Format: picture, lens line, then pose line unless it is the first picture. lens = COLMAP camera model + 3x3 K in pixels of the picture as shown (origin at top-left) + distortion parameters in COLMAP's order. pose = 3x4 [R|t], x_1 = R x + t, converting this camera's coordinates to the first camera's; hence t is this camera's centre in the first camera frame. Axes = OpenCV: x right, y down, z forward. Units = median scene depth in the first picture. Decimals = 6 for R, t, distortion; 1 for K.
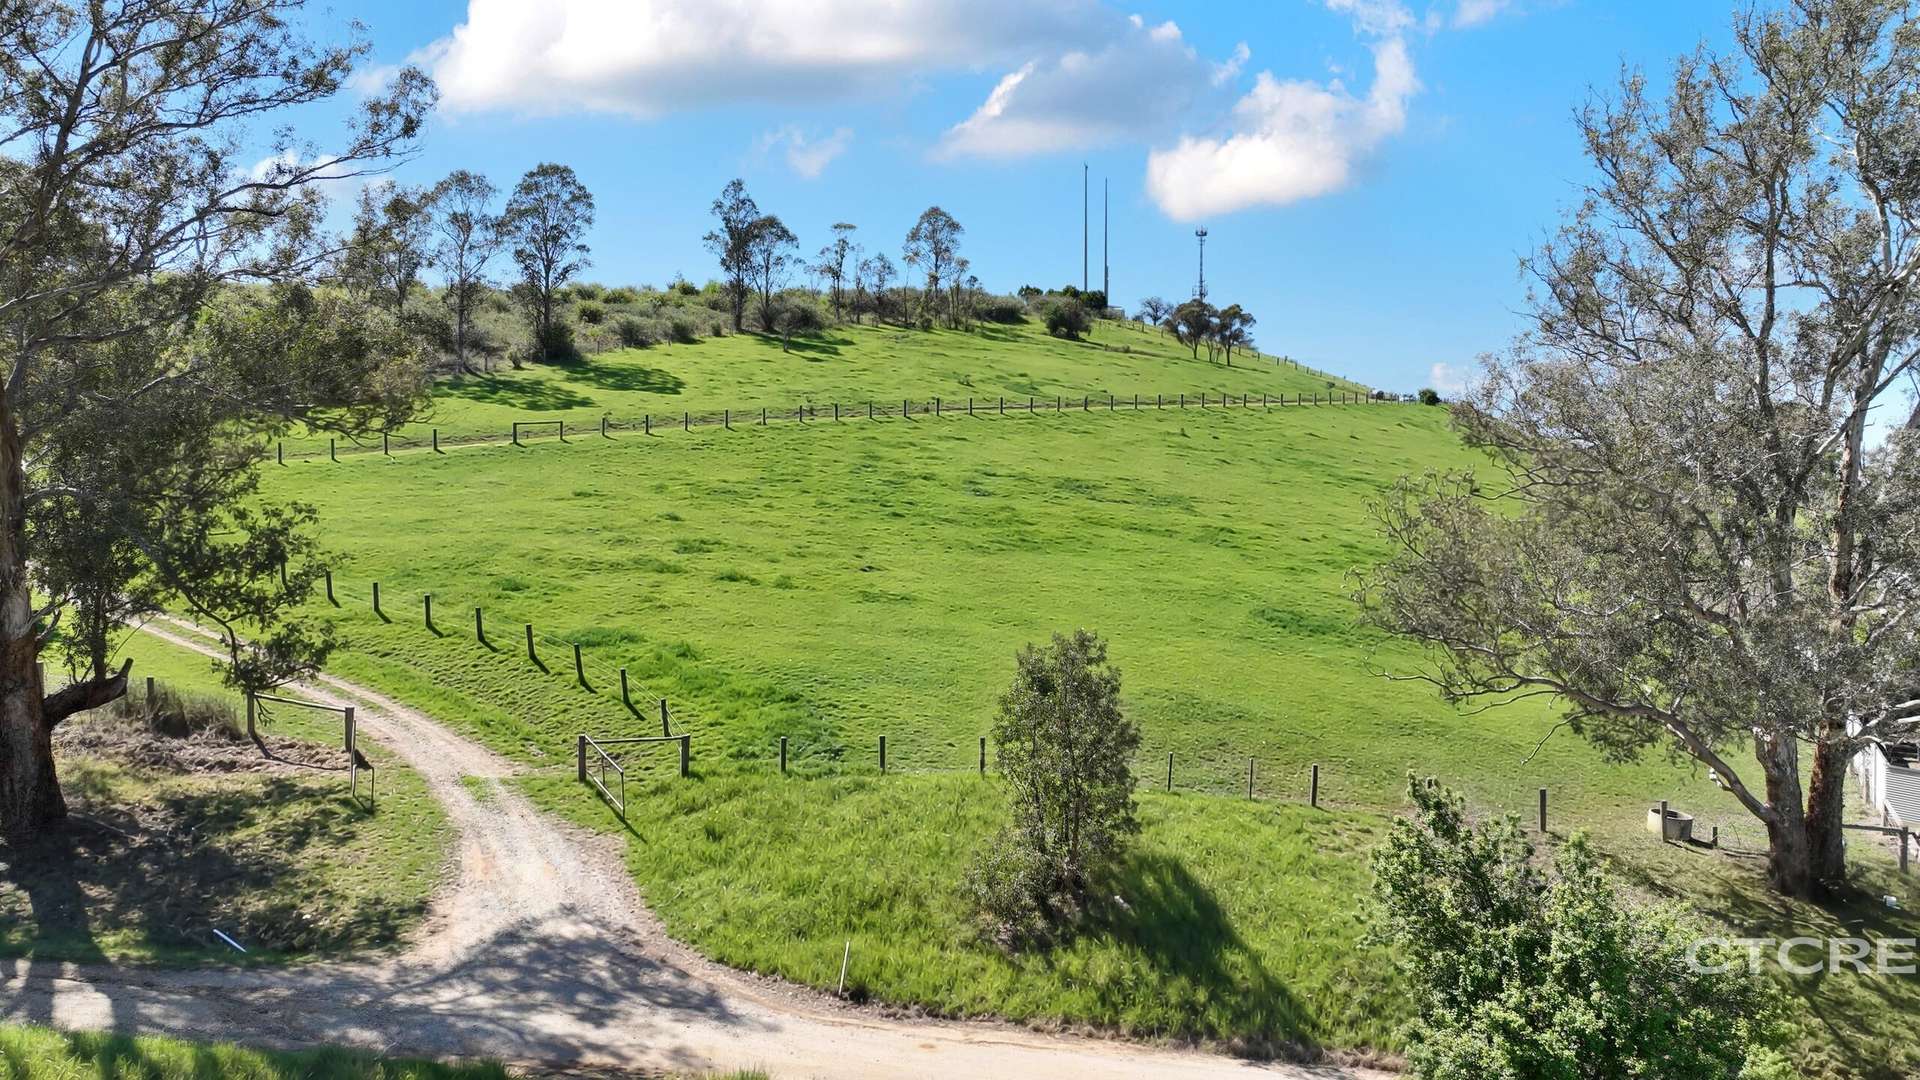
lens RADIAL K [[1350.9, 0, 968.6], [0, 1350.9, 538.8], [0, 0, 1]] dist [-0.006719, 0.034954]
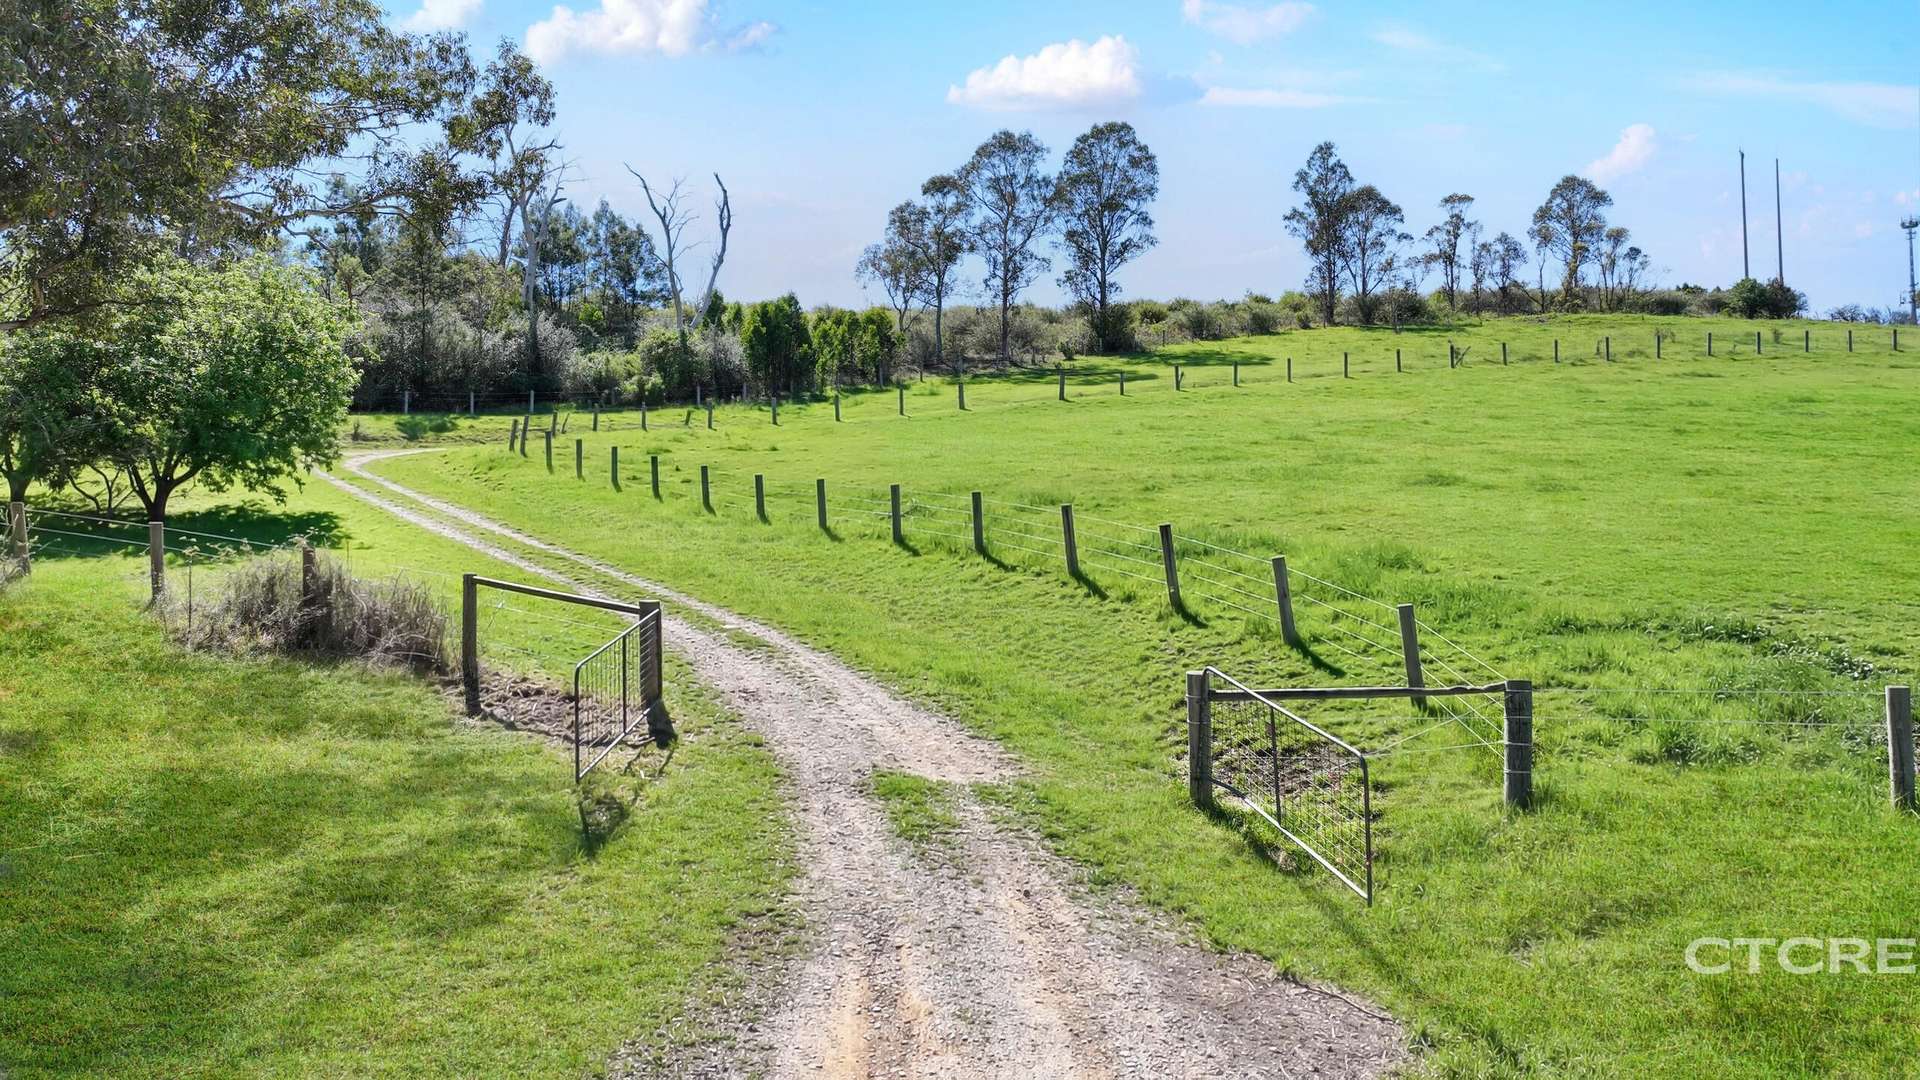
lens RADIAL K [[1350.9, 0, 968.6], [0, 1350.9, 538.8], [0, 0, 1]] dist [-0.006719, 0.034954]
pose [[0.919632, -0.029833, -0.391647, -0.066143], [-0.001563, 0.996825, -0.079602, 0.044950], [0.392778, 0.073817, 0.916666, 0.212818]]
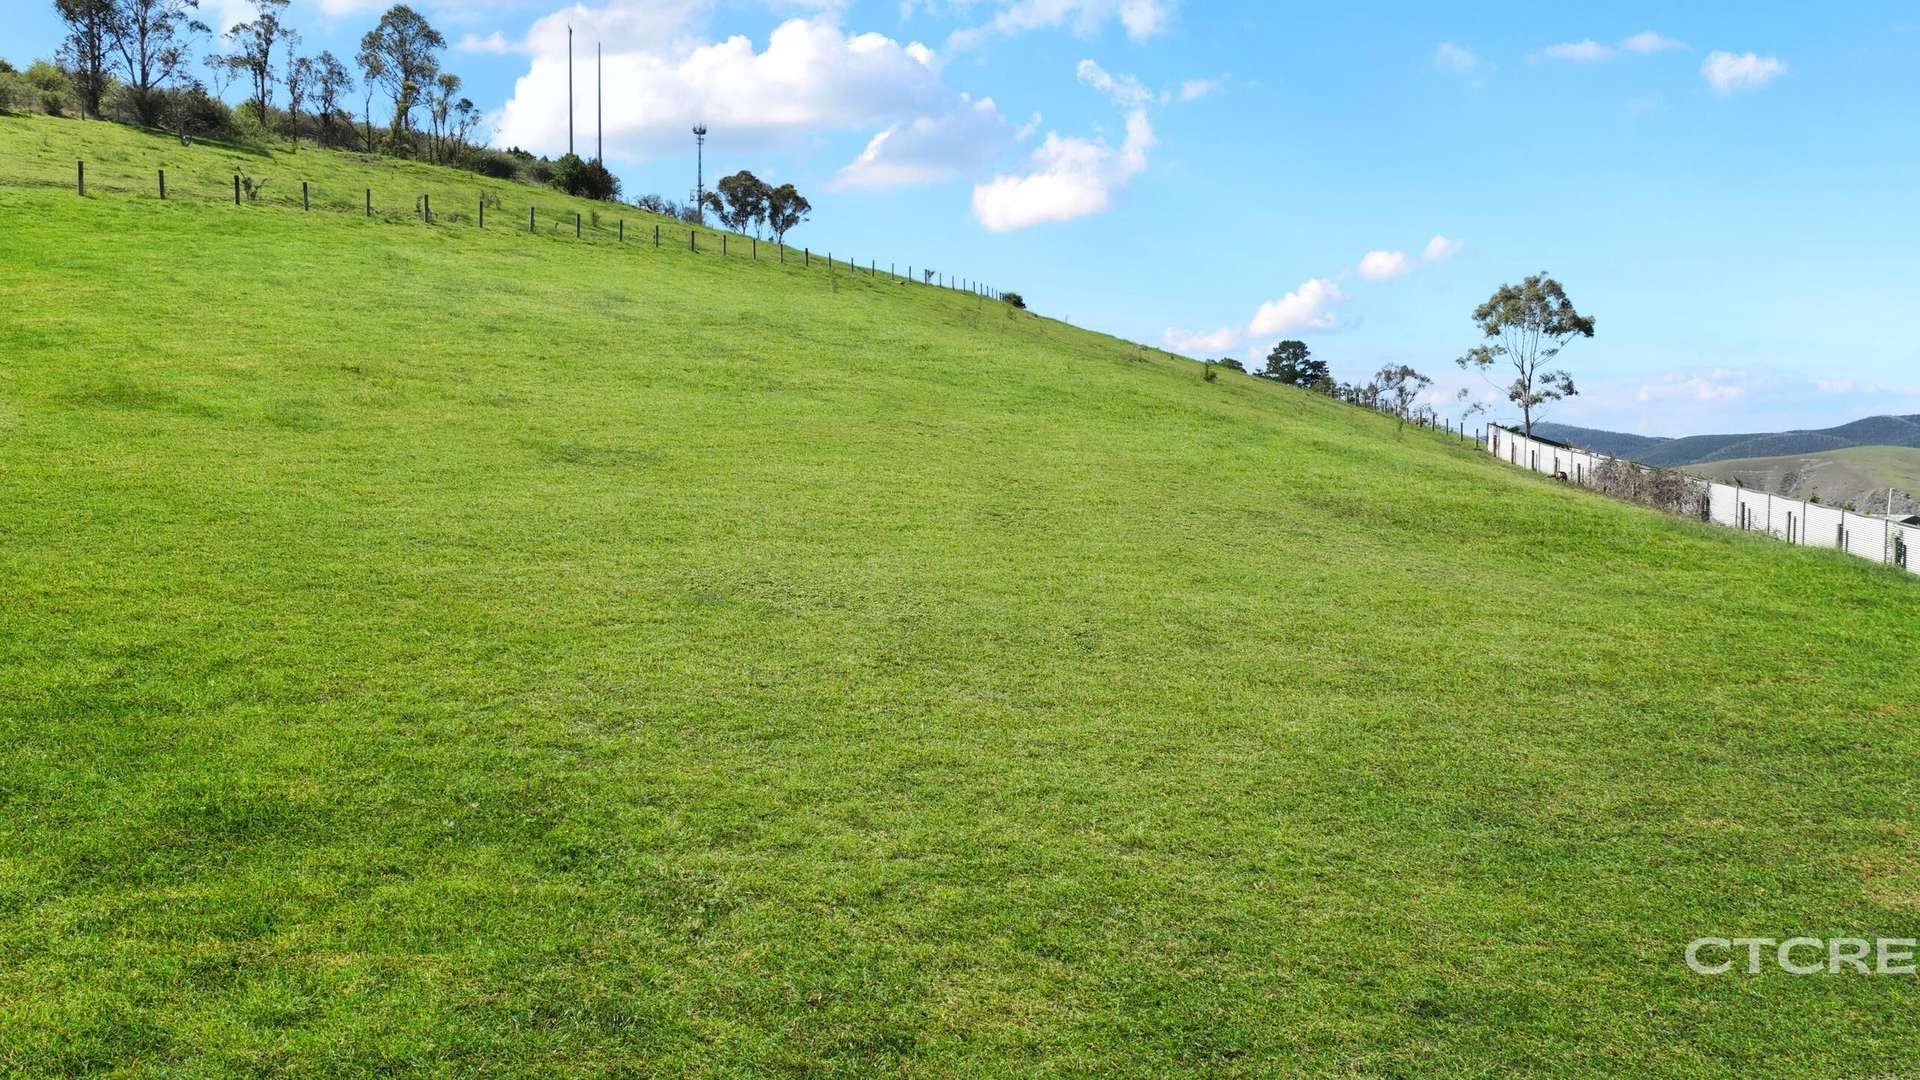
lens RADIAL K [[1350.9, 0, 968.6], [0, 1350.9, 538.8], [0, 0, 1]] dist [-0.006719, 0.034954]
pose [[0.917557, -0.014635, 0.397336, -0.056959], [0.000855, 0.999393, 0.034835, 0.027760], [-0.397604, -0.031623, 0.917012, 0.277966]]
